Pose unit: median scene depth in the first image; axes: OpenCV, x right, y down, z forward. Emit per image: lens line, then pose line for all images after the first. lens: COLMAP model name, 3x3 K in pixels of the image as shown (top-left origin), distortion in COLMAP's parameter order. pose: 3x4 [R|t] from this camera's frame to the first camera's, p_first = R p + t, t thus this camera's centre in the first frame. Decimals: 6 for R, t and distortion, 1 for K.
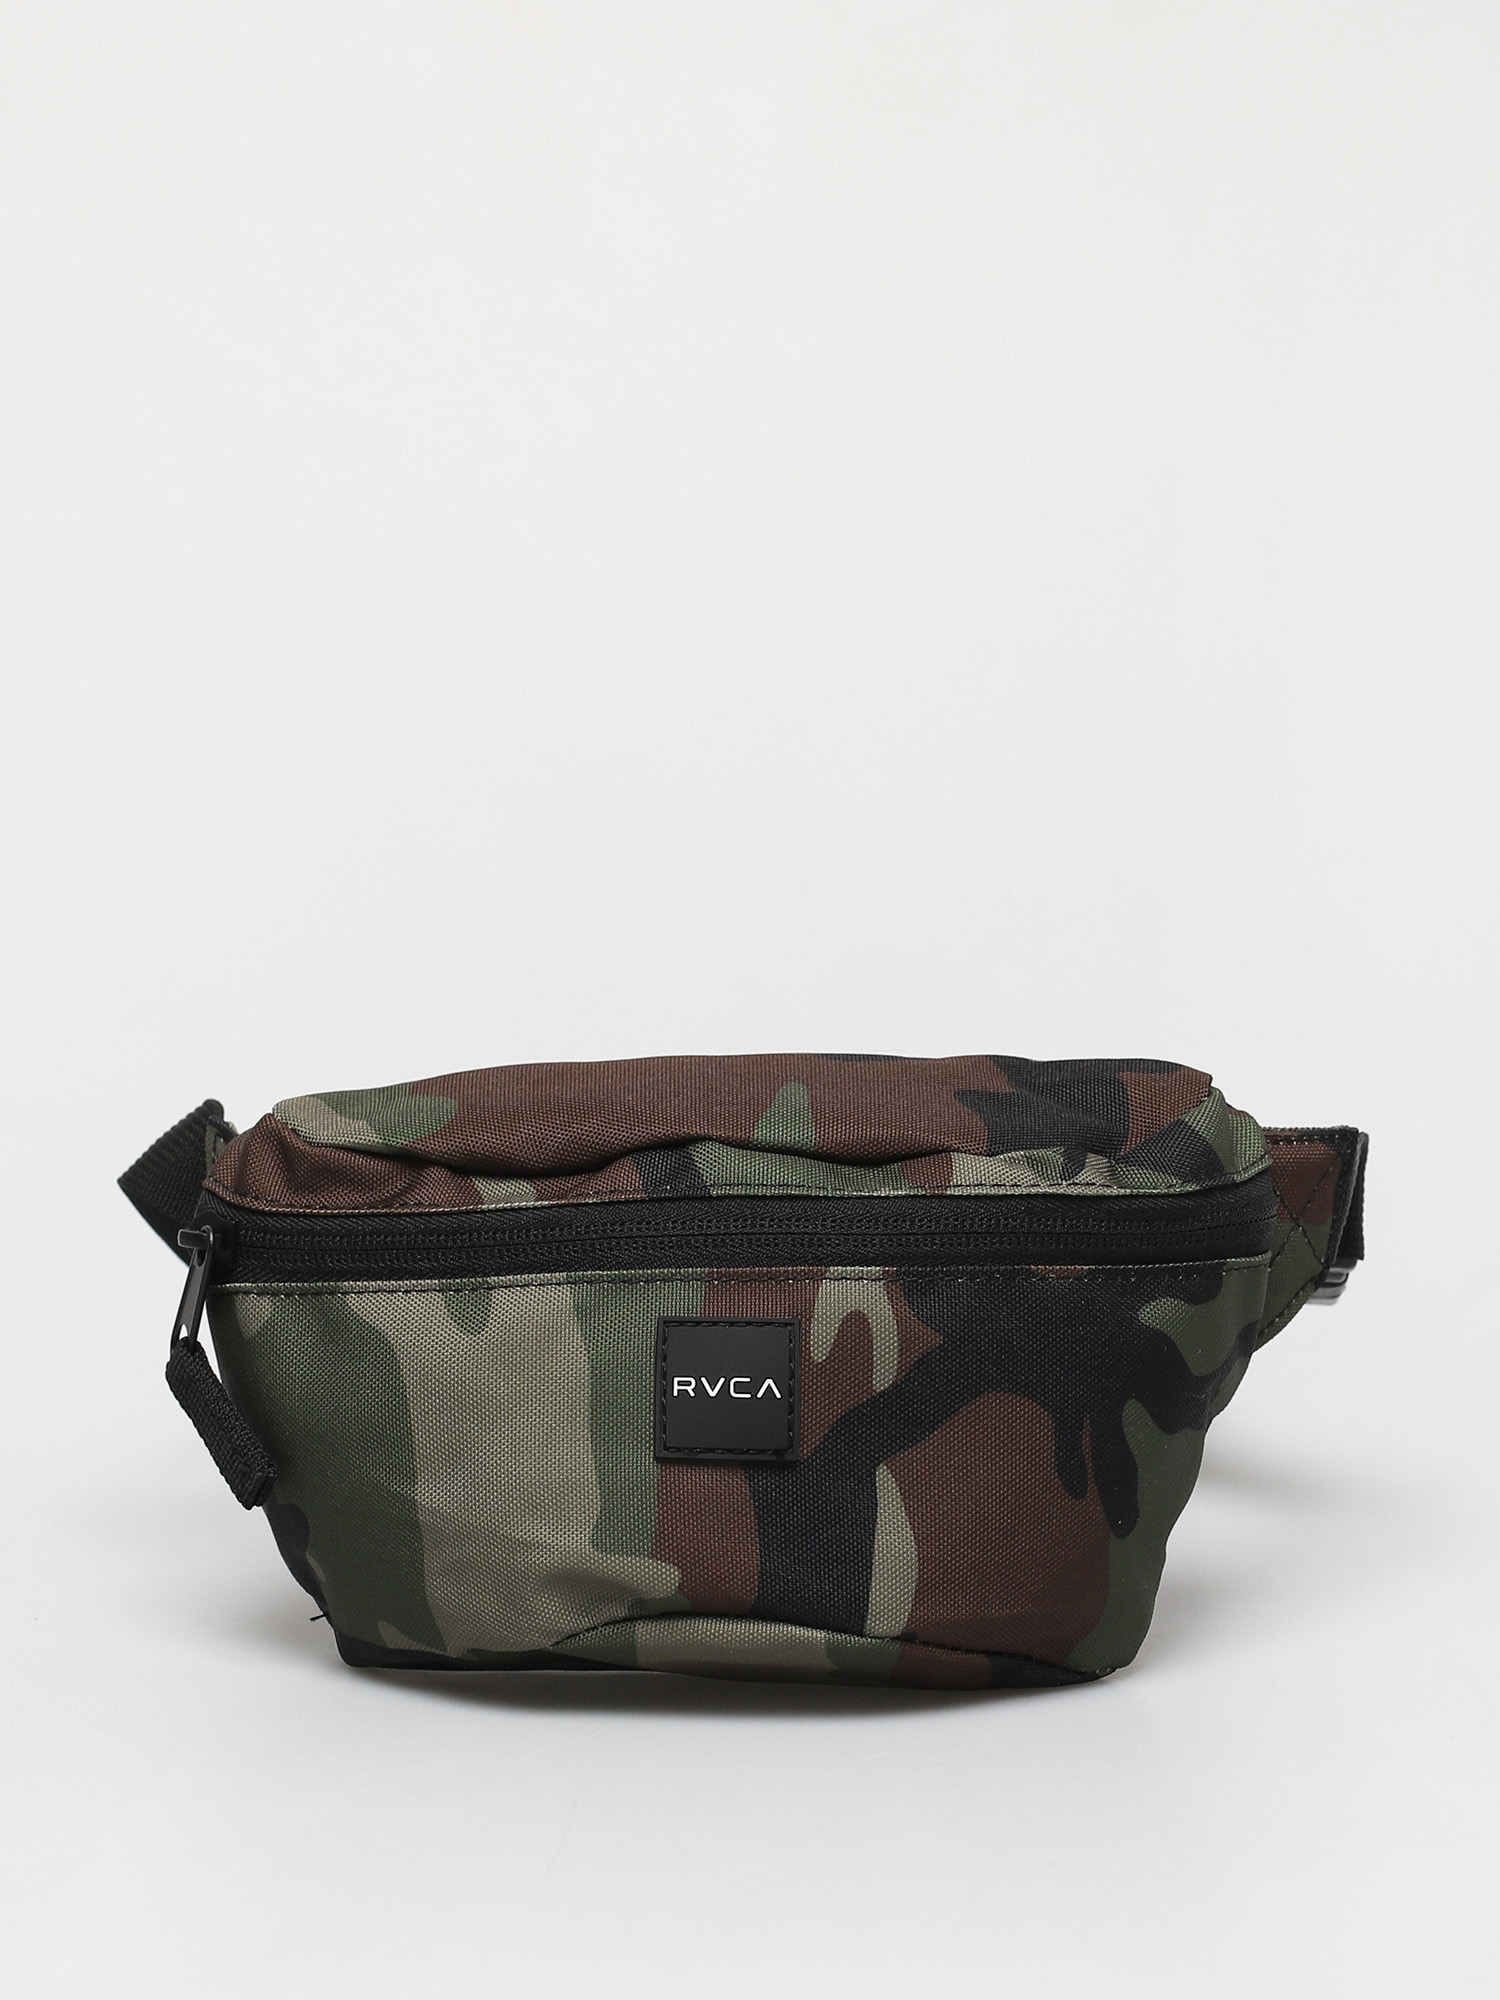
lens RADIAL K [[7165.1, 0, 750.0], [0, 7165.1, 1000.1], [0, 0, 1]] dist [0.132559, 0.000000]
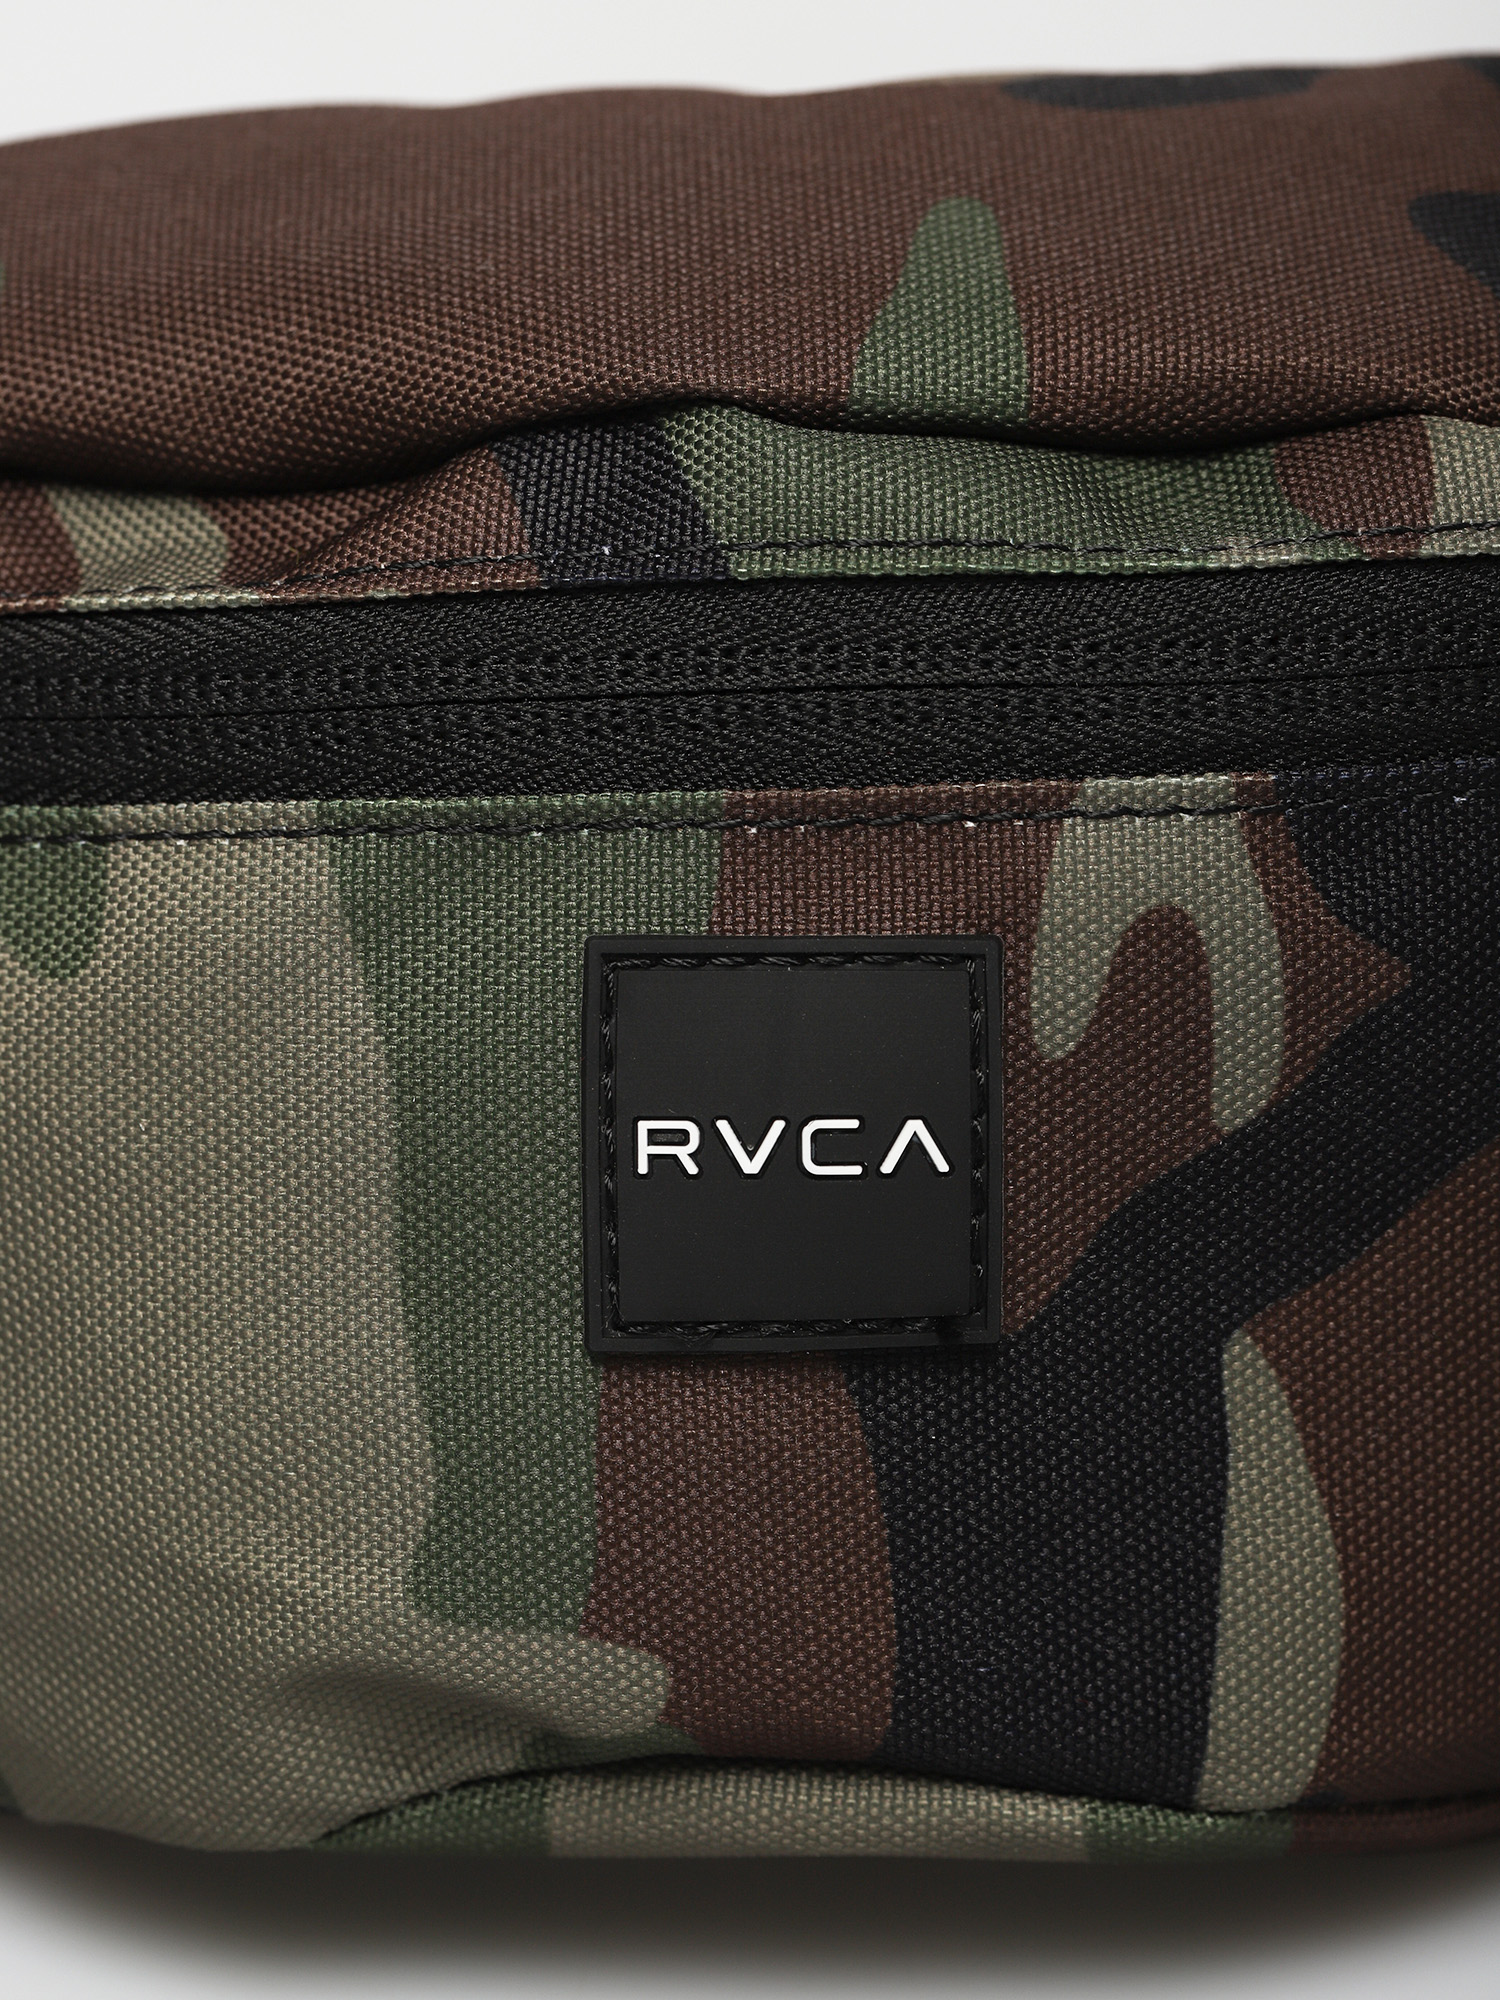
lens RADIAL K [[7165.1, 0, 752.4], [0, 7165.1, 999.0], [0, 0, 1]] dist [0.132559, 0.000000]
pose [[0.999732, -0.022959, 0.002925, -0.005929], [0.021753, 0.975255, 0.220010, -0.028351], [-0.007904, -0.219887, 0.975493, 0.662785]]
